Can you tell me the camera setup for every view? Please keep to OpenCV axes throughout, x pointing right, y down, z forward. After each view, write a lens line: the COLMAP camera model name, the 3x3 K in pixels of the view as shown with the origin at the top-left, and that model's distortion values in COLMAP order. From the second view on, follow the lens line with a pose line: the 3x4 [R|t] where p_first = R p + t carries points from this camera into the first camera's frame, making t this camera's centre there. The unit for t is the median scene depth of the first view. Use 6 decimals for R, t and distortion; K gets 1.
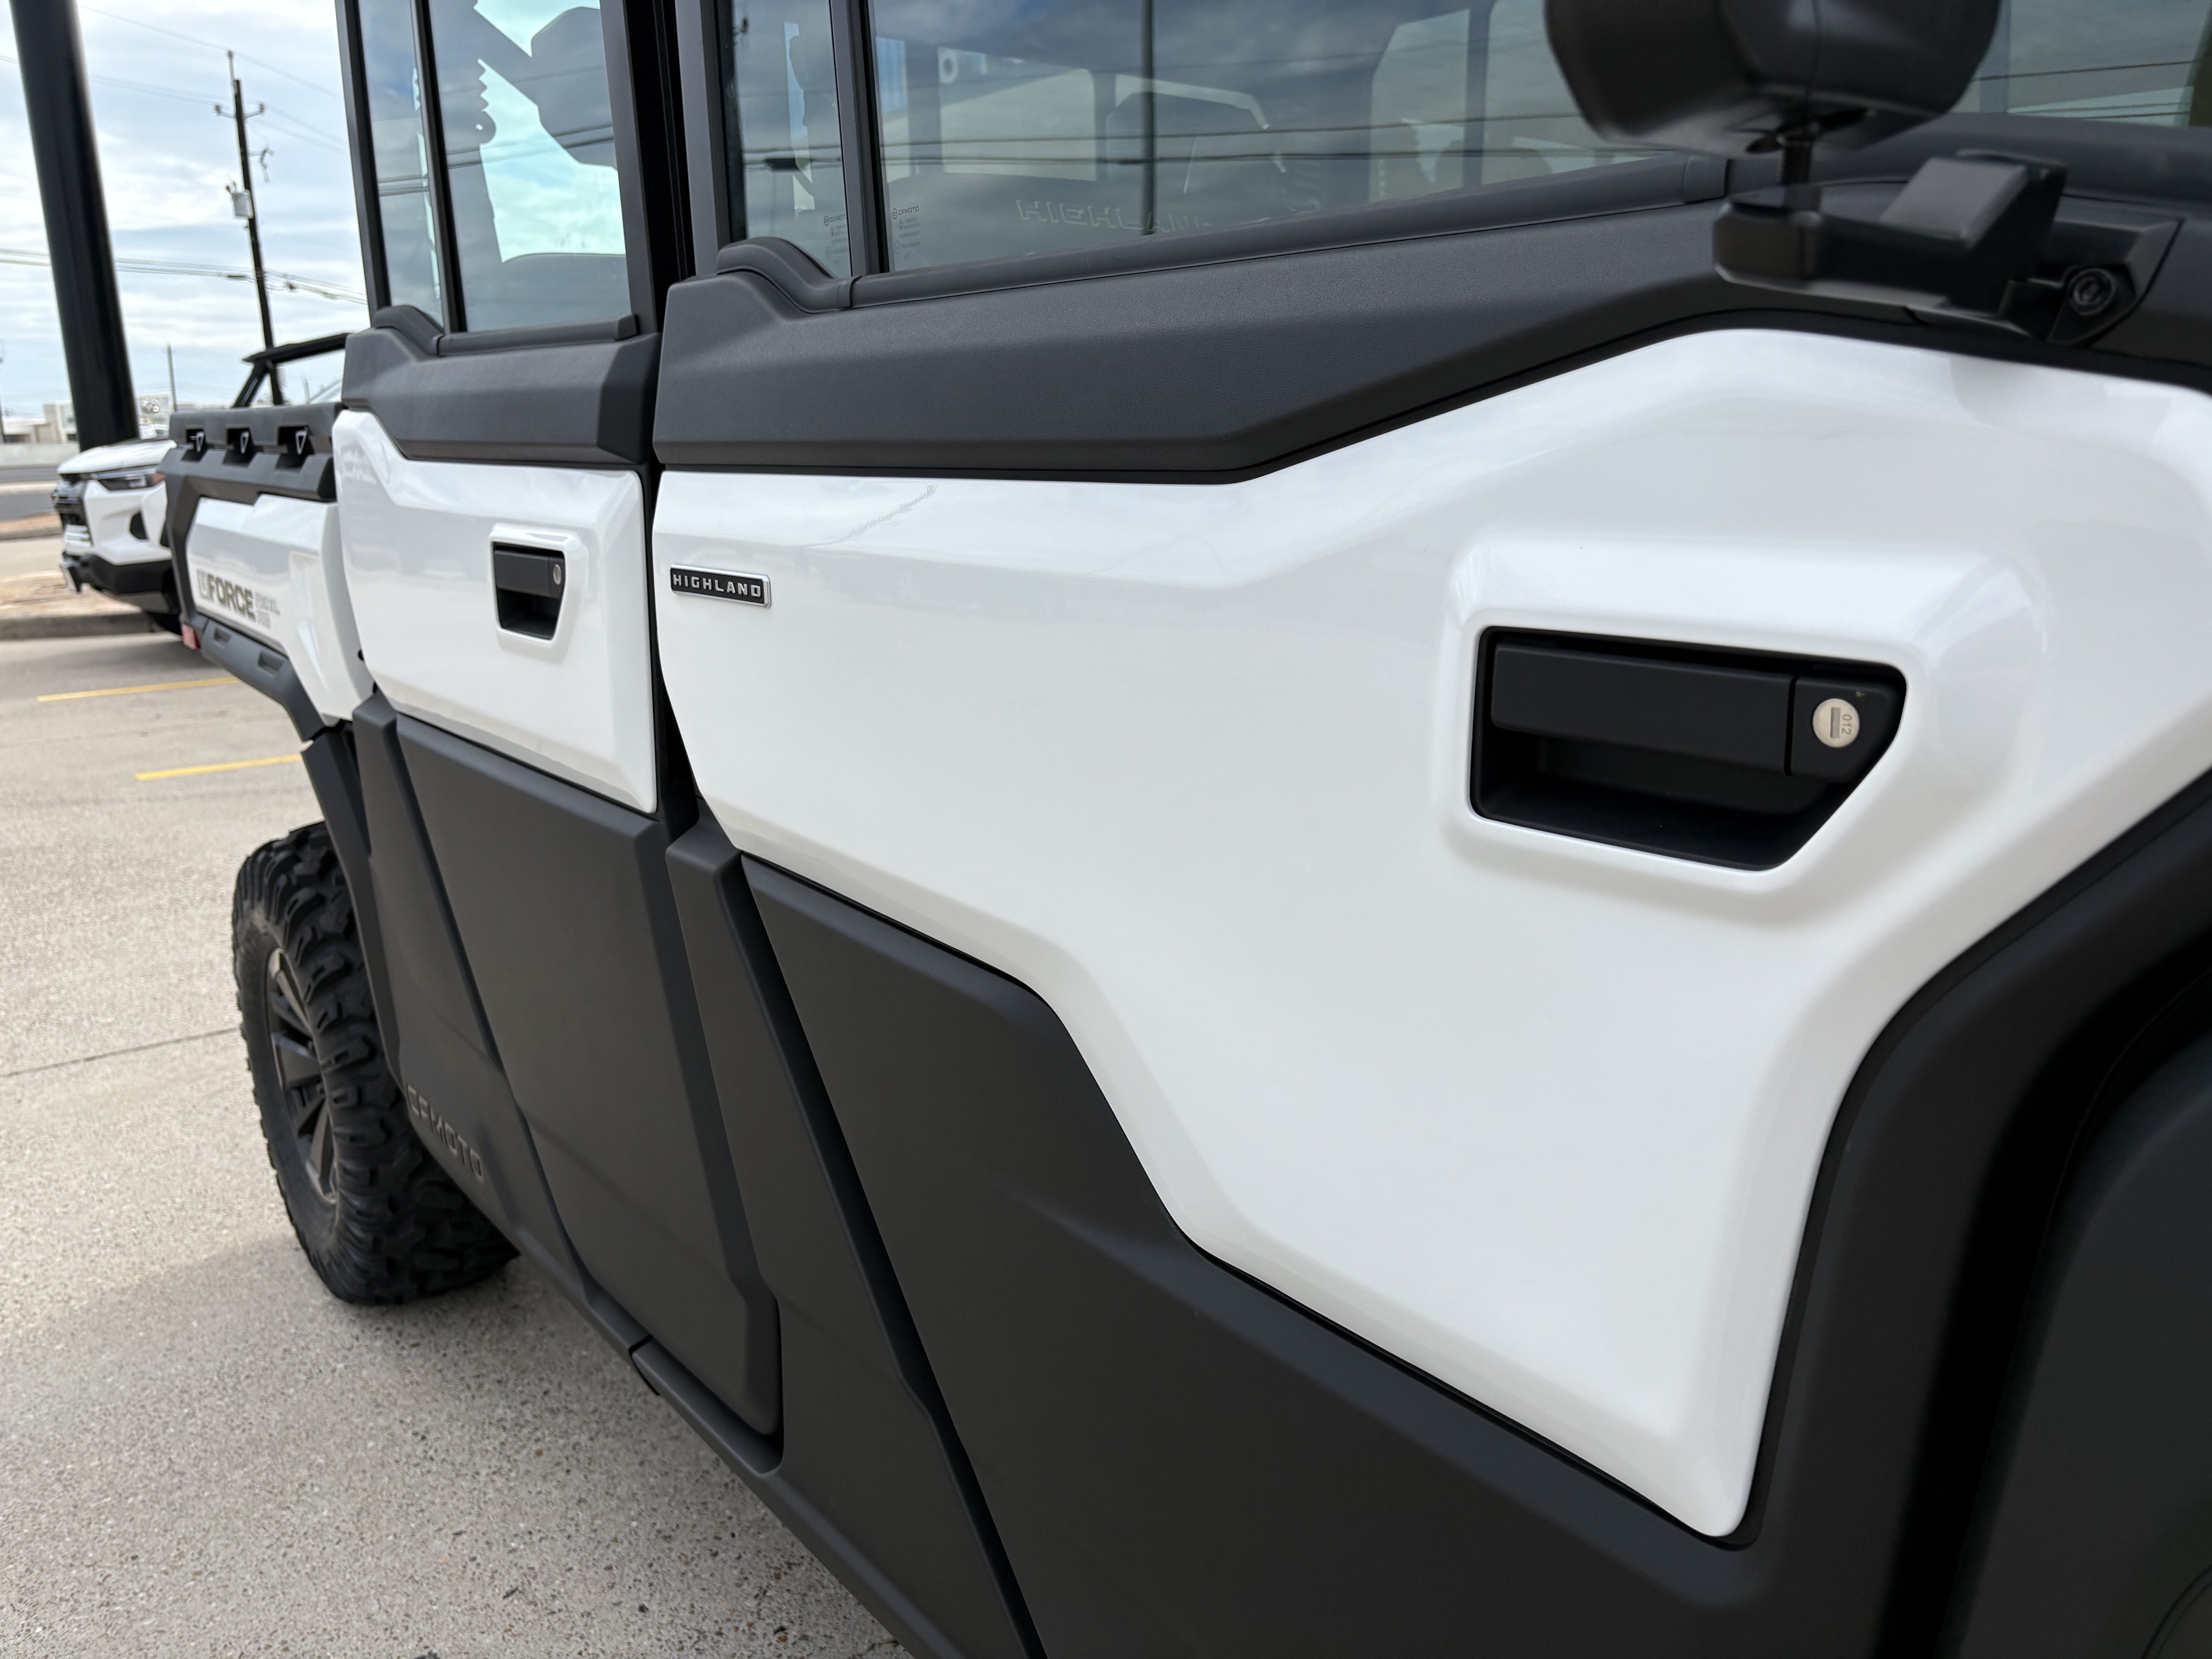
lens RADIAL K [[1678.9, 0, 1125.2], [0, 1678.9, 821.2], [0, 0, 1]] dist [0.052612, -0.063700]
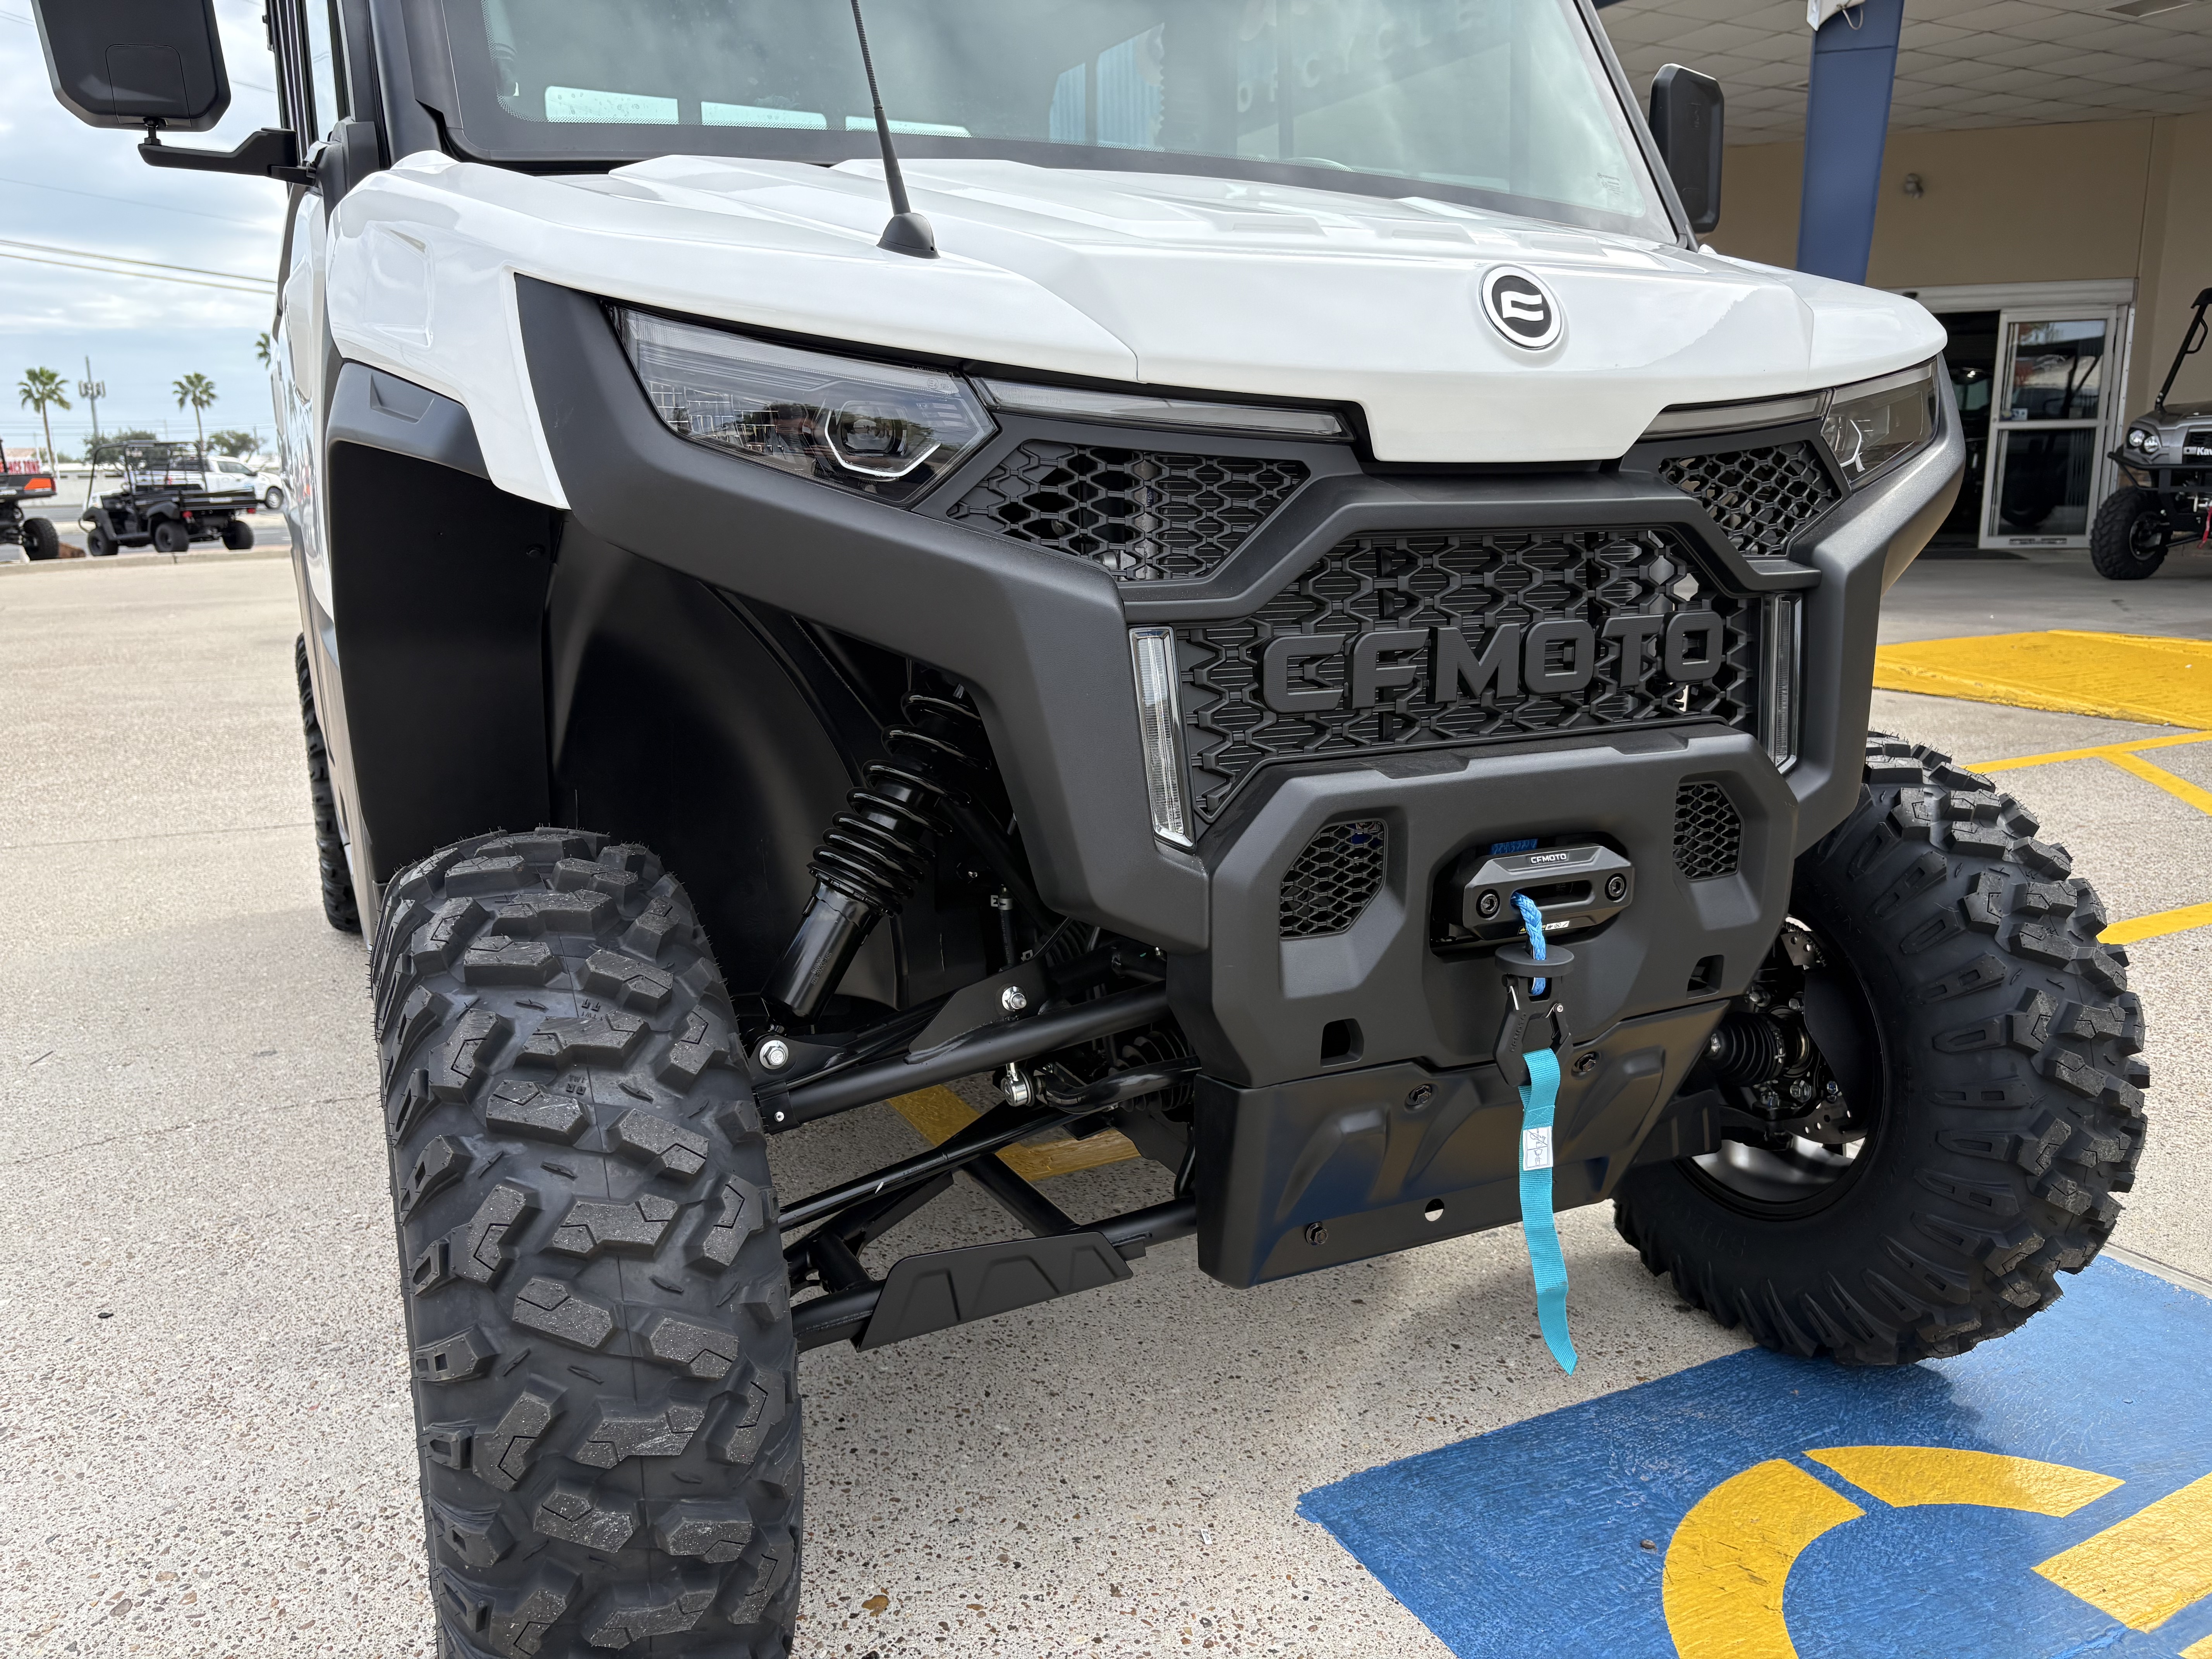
lens RADIAL K [[1678.9, 0, 1091.7], [0, 1678.9, 832.4], [0, 0, 1]] dist [0.052612, -0.063700]
pose [[0.973086, 0.053412, -0.224165, 0.538197], [-0.057798, 0.998243, -0.013047, 0.172867], [0.223074, 0.025652, 0.974464, -0.341660]]
